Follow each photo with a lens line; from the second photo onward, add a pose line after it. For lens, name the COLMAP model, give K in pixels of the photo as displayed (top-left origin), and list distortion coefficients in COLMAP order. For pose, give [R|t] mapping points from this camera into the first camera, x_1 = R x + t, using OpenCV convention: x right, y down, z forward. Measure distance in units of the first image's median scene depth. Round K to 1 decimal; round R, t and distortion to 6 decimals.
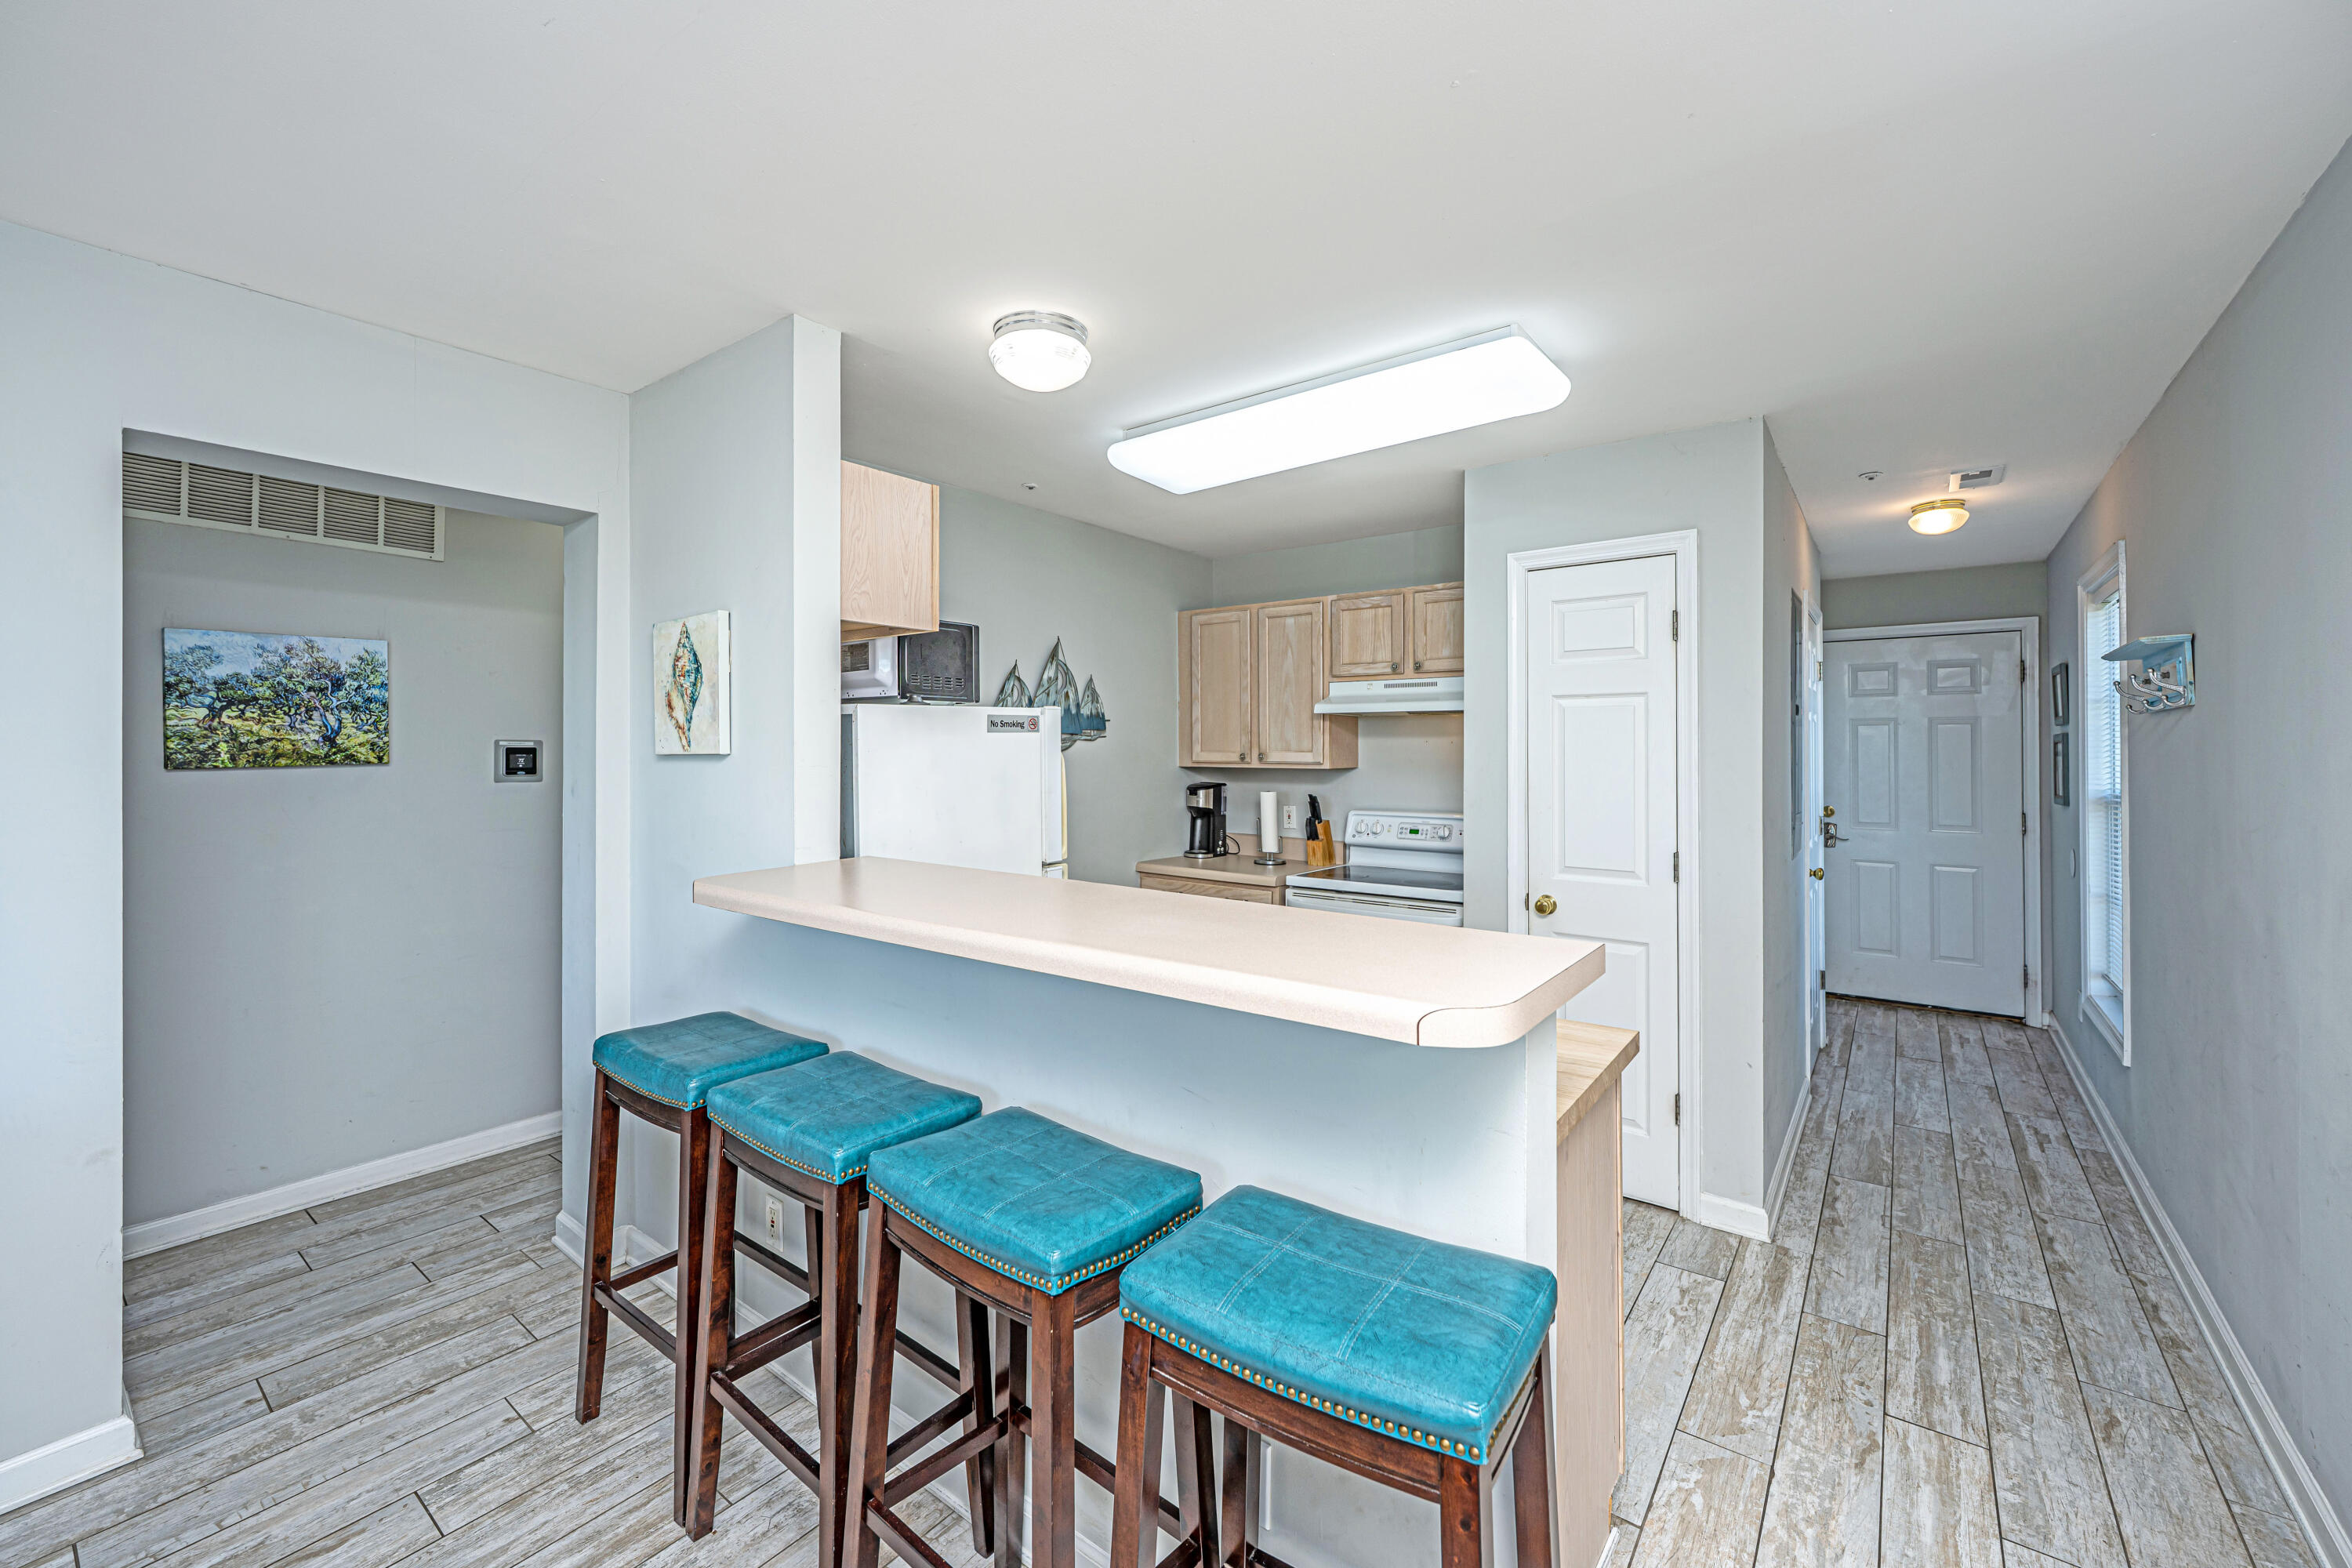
lens RADIAL K [[935.7, 0, 1176.0], [0, 935.7, 747.0], [0, 0, 1]] dist [0.000286, 0.000084]
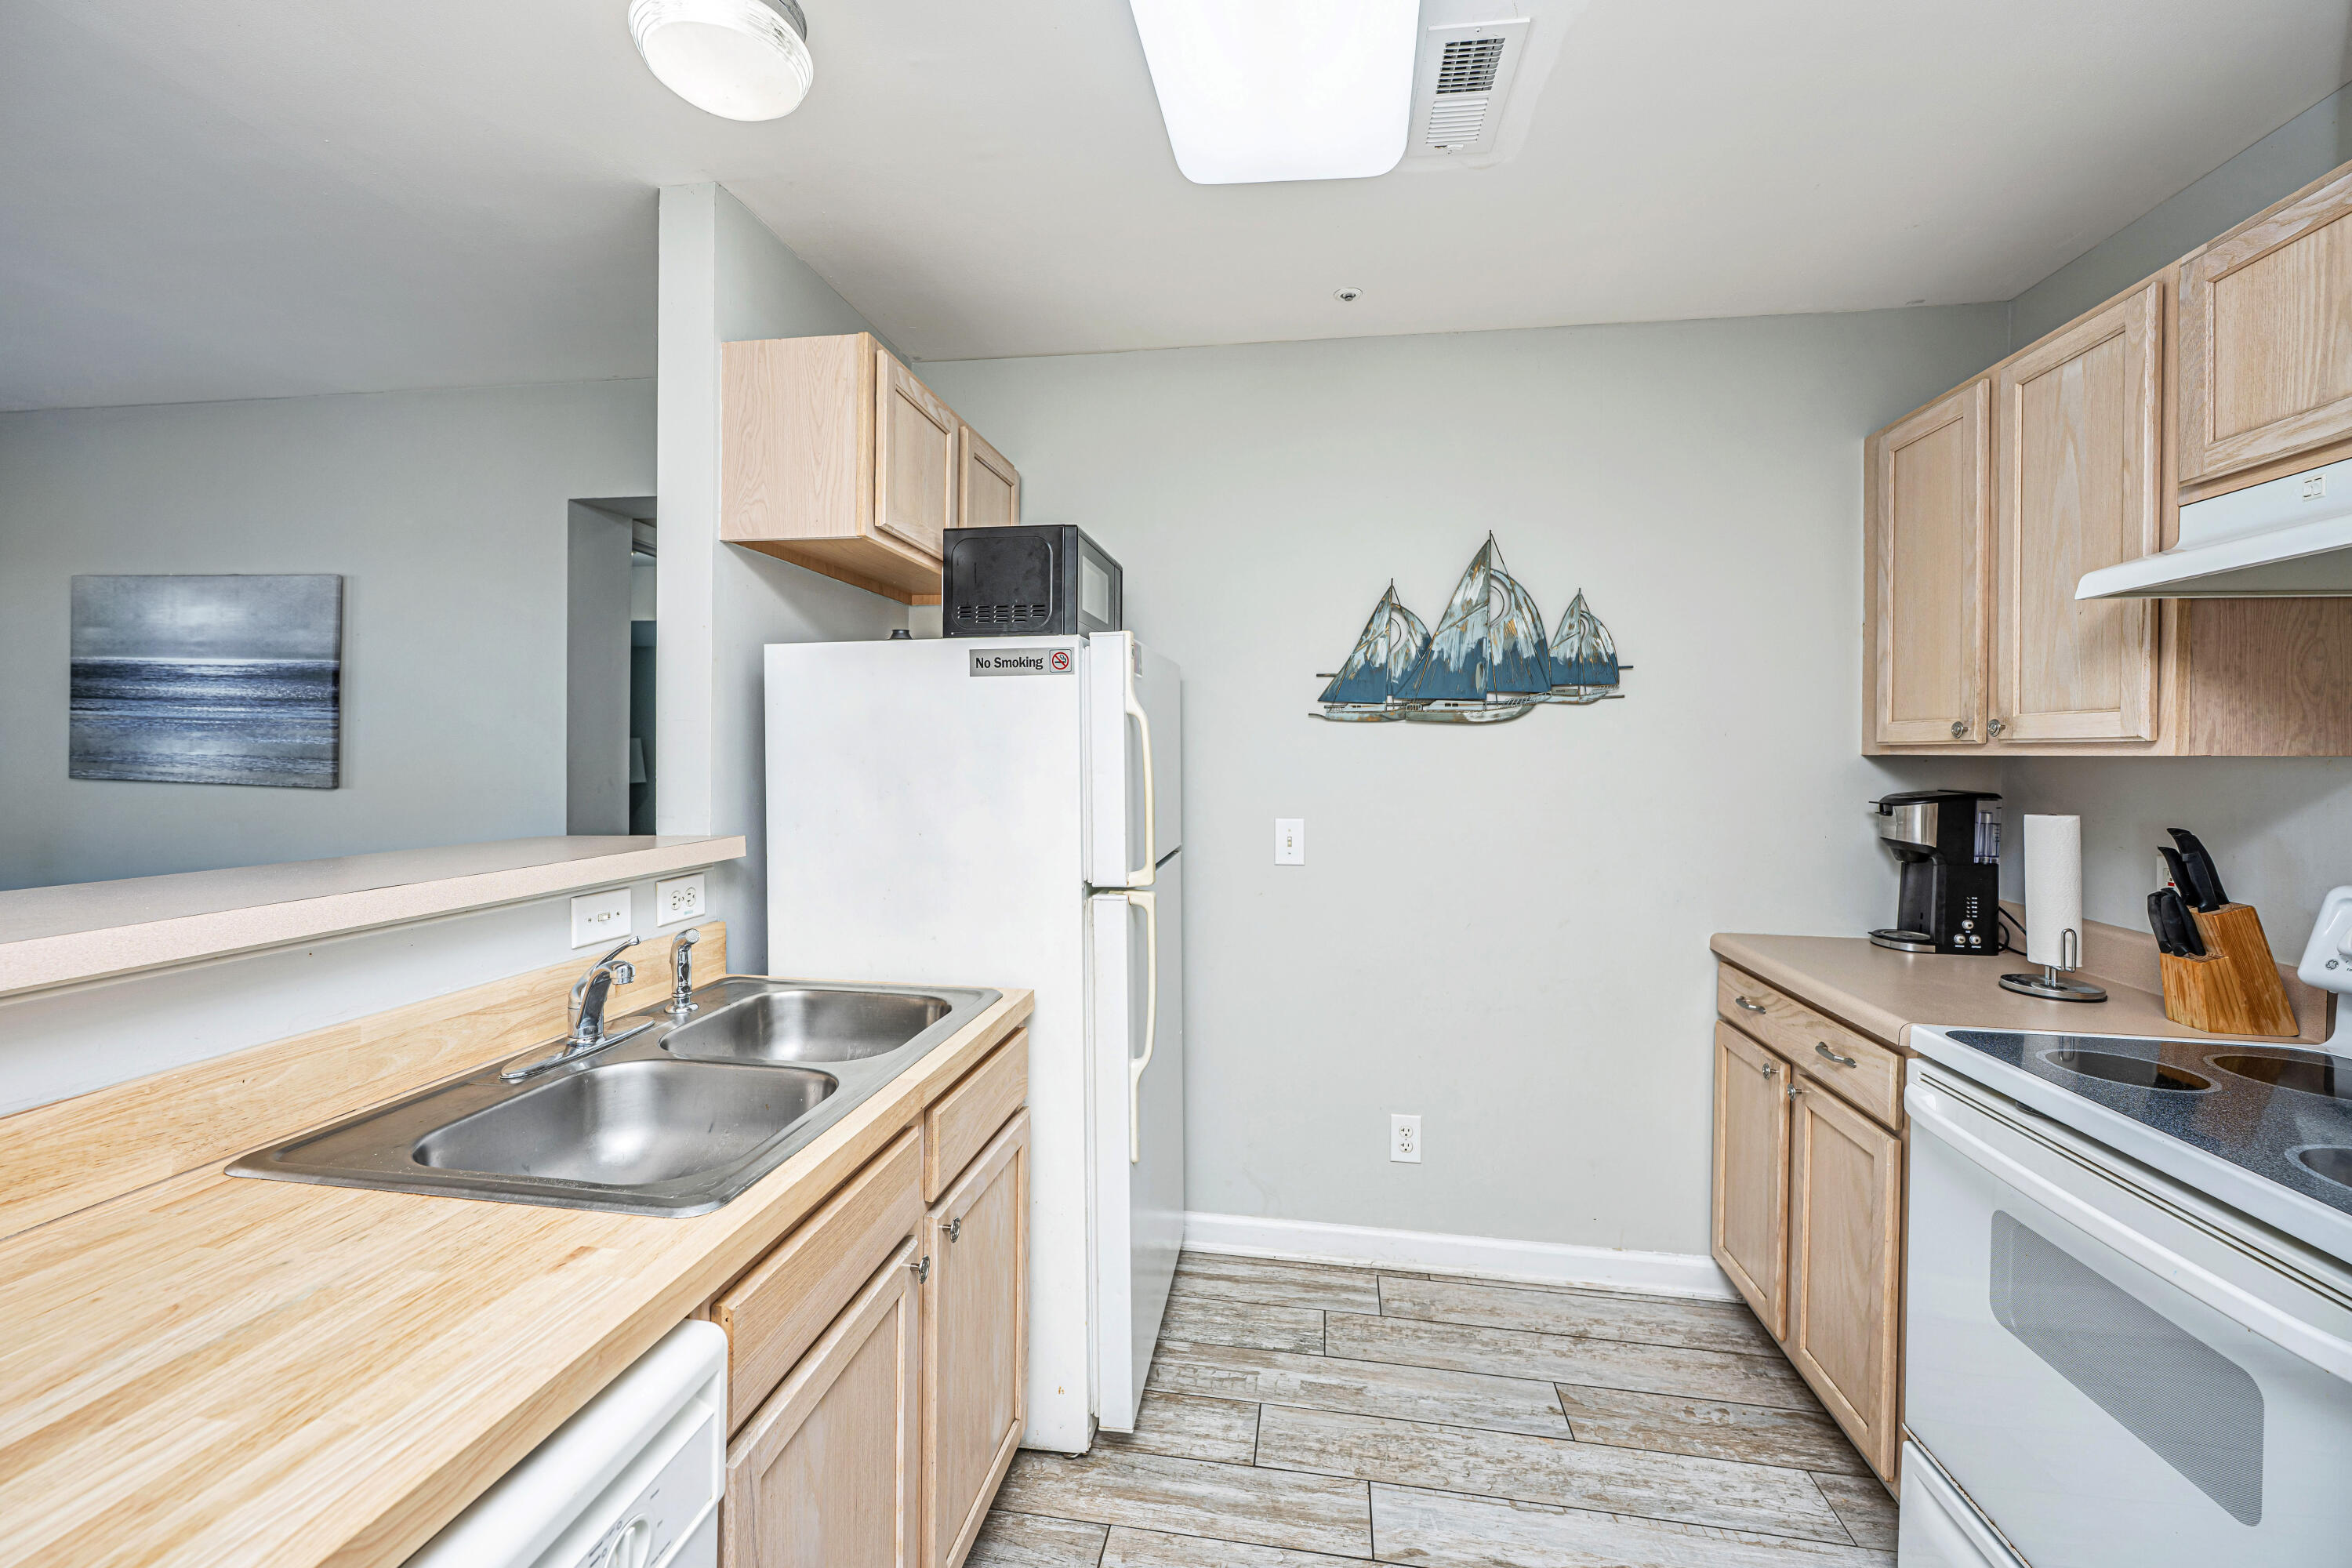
lens RADIAL K [[935.7, 0, 1176.0], [0, 935.7, 747.0], [0, 0, 1]] dist [0.000286, 0.000084]
pose [[0.493048, 0.002905, -0.869997, 0.296529], [-0.006132, 0.999981, -0.000136, 0.022471], [0.869980, 0.005402, 0.493057, 0.522263]]
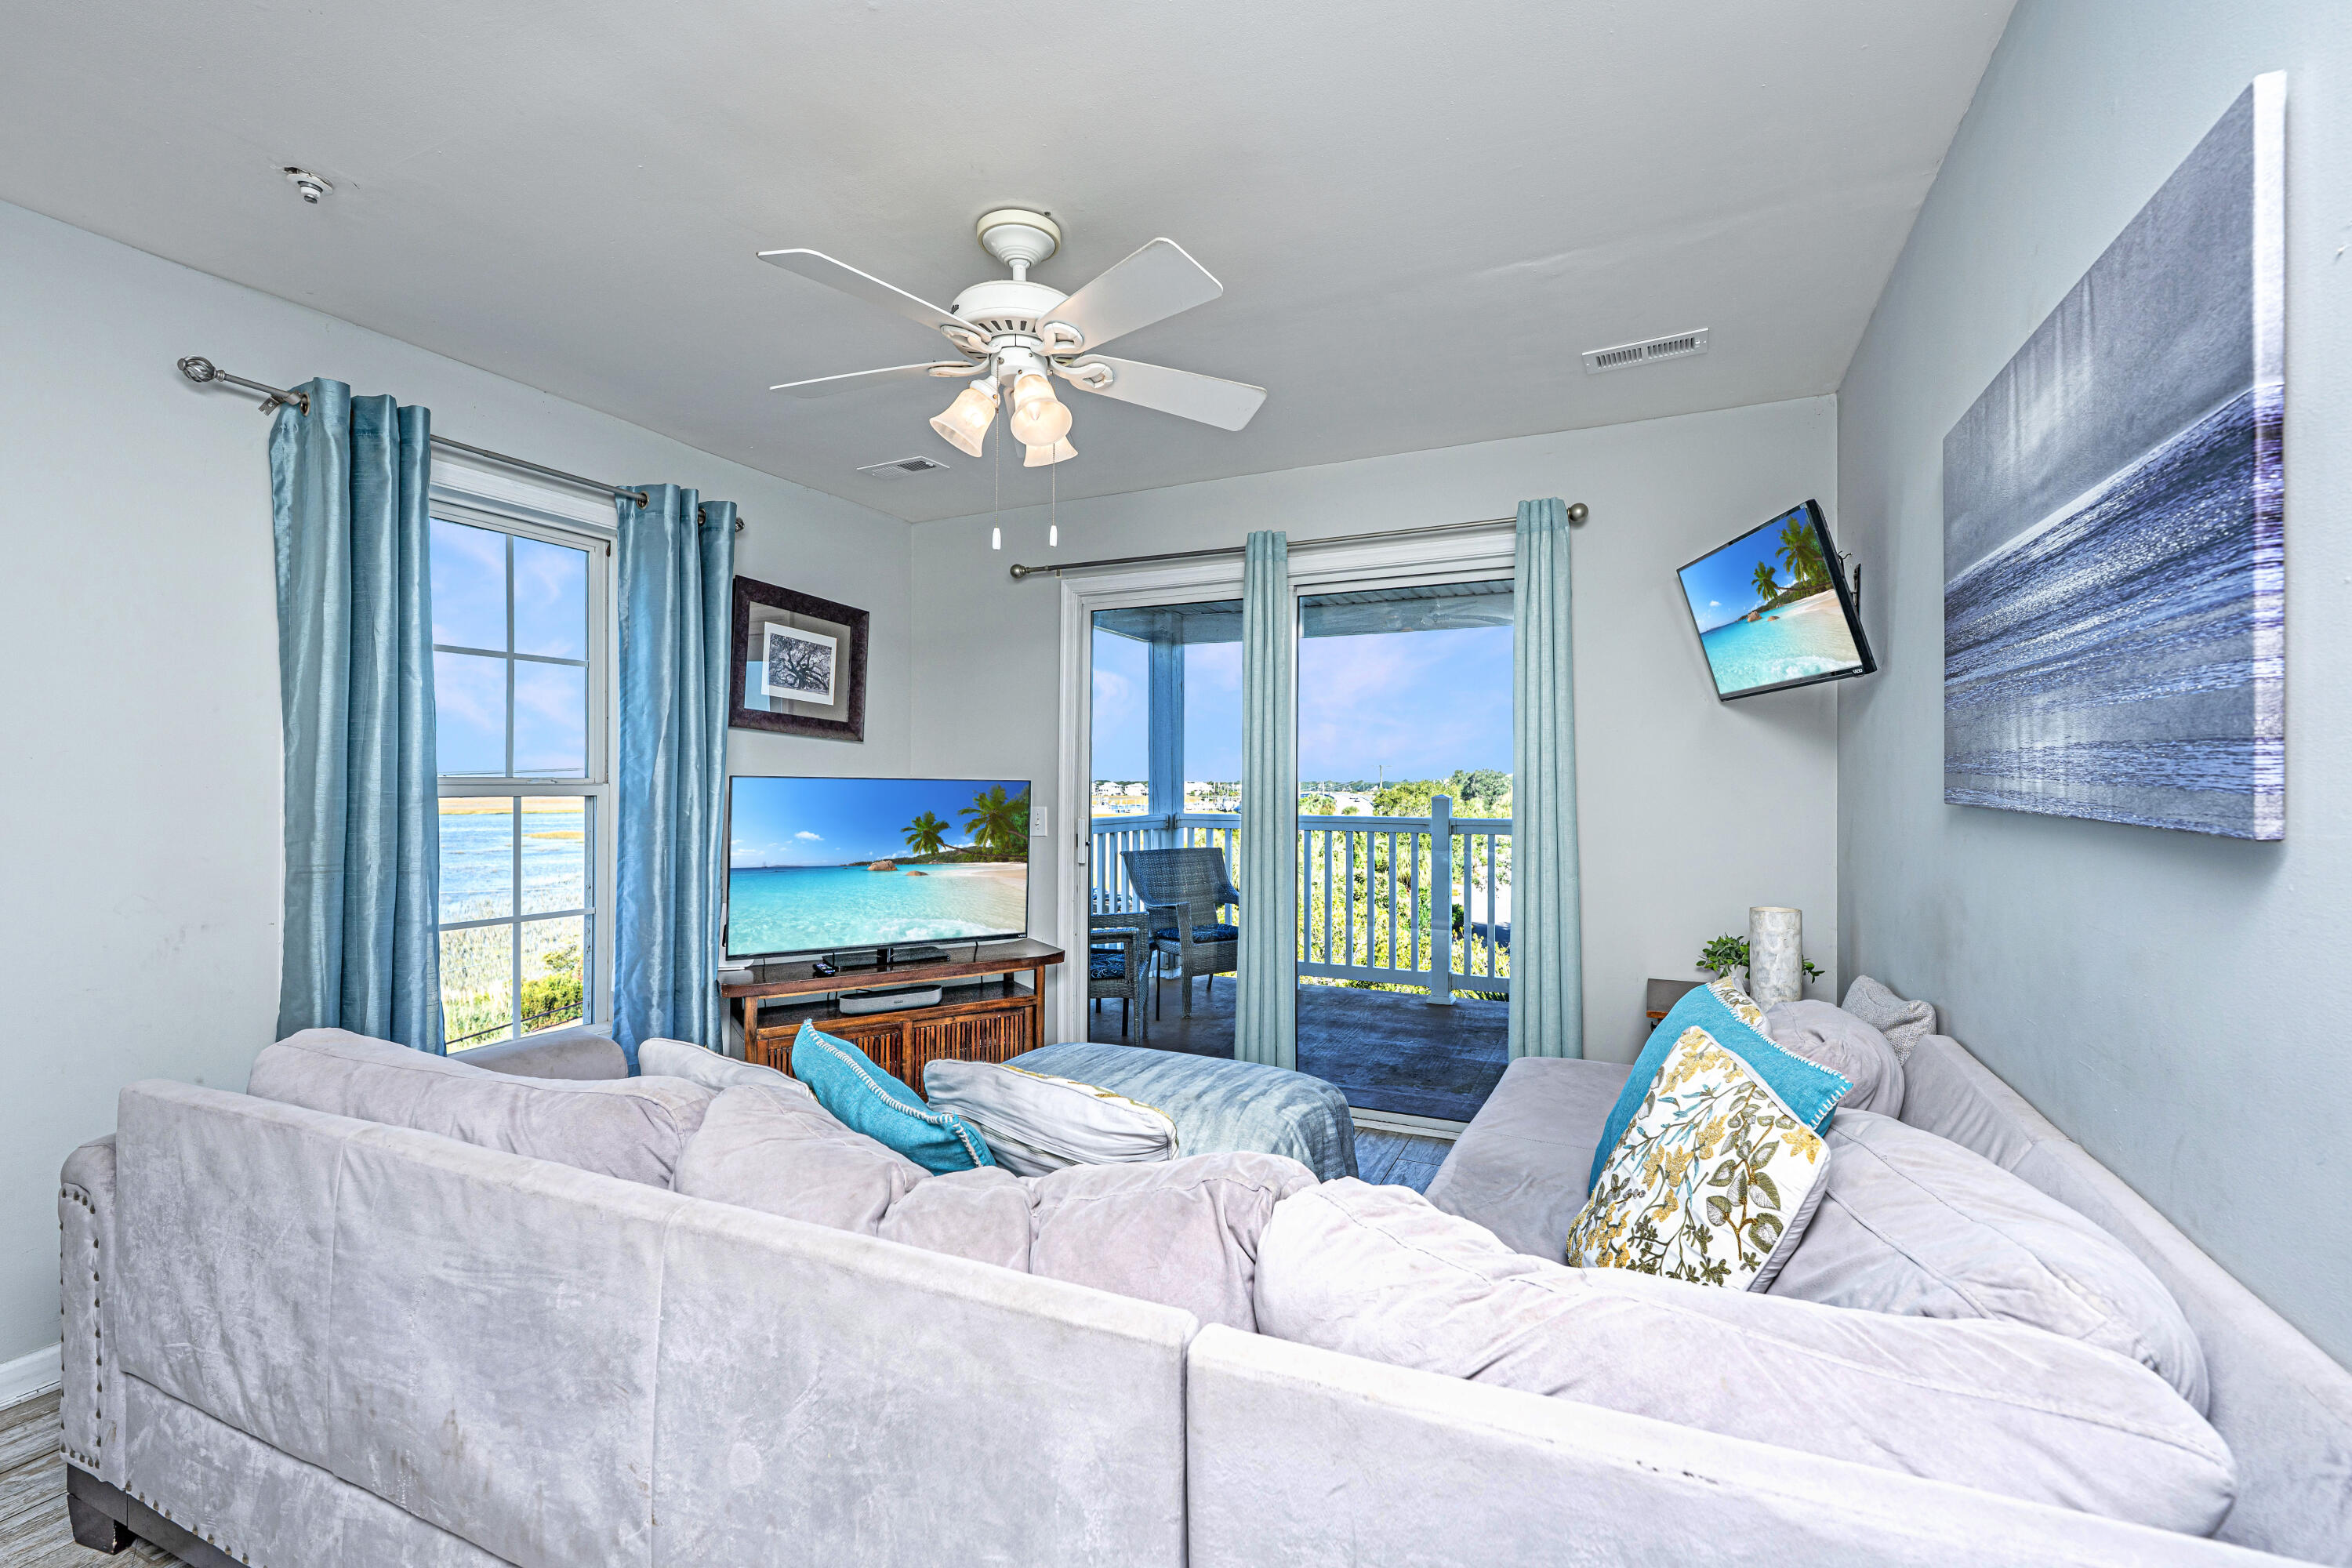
lens RADIAL K [[965.1, 0, 1183.2], [0, 965.1, 780.9], [0, 0, 1]] dist [0.000686, -0.000085]
pose [[-0.975310, -0.004221, -0.220799, -0.403162], [-0.002223, 0.999954, -0.009300, 0.048380], [0.220828, -0.008580, -0.975275, 0.461316]]
